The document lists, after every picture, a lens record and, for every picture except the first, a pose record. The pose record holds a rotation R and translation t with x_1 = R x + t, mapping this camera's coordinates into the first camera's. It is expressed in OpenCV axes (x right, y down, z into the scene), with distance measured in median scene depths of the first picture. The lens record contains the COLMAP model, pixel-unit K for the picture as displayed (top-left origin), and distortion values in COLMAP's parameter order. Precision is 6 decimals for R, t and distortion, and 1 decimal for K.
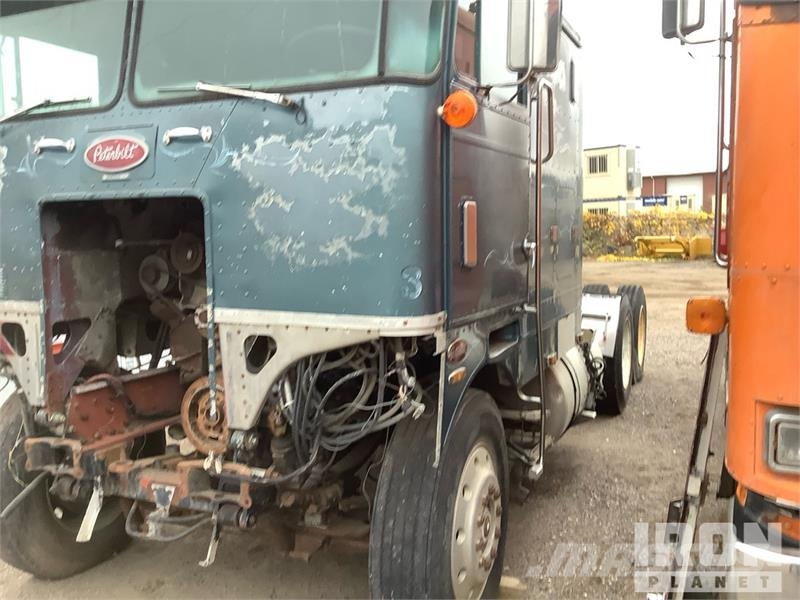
lens RADIAL K [[716.0, 0, 400.9], [0, 716.0, 292.9], [0, 0, 1]] dist [0.118279, -0.217632]
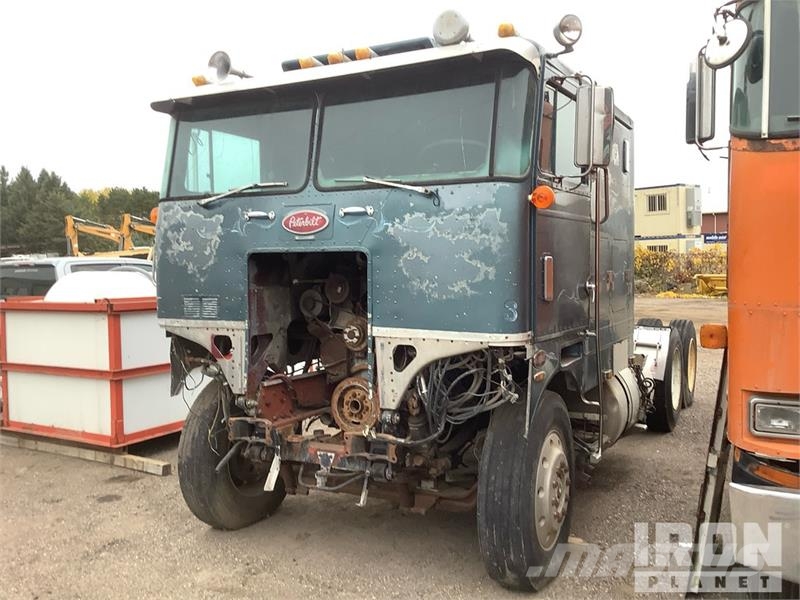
lens RADIAL K [[716.0, 0, 393.9], [0, 716.0, 289.2], [0, 0, 1]] dist [0.118279, -0.217632]
pose [[0.996301, 0.011822, -0.085120, -0.085037], [-0.016161, 0.998595, -0.050475, 0.016785], [0.084404, 0.051664, 0.995091, -0.439067]]
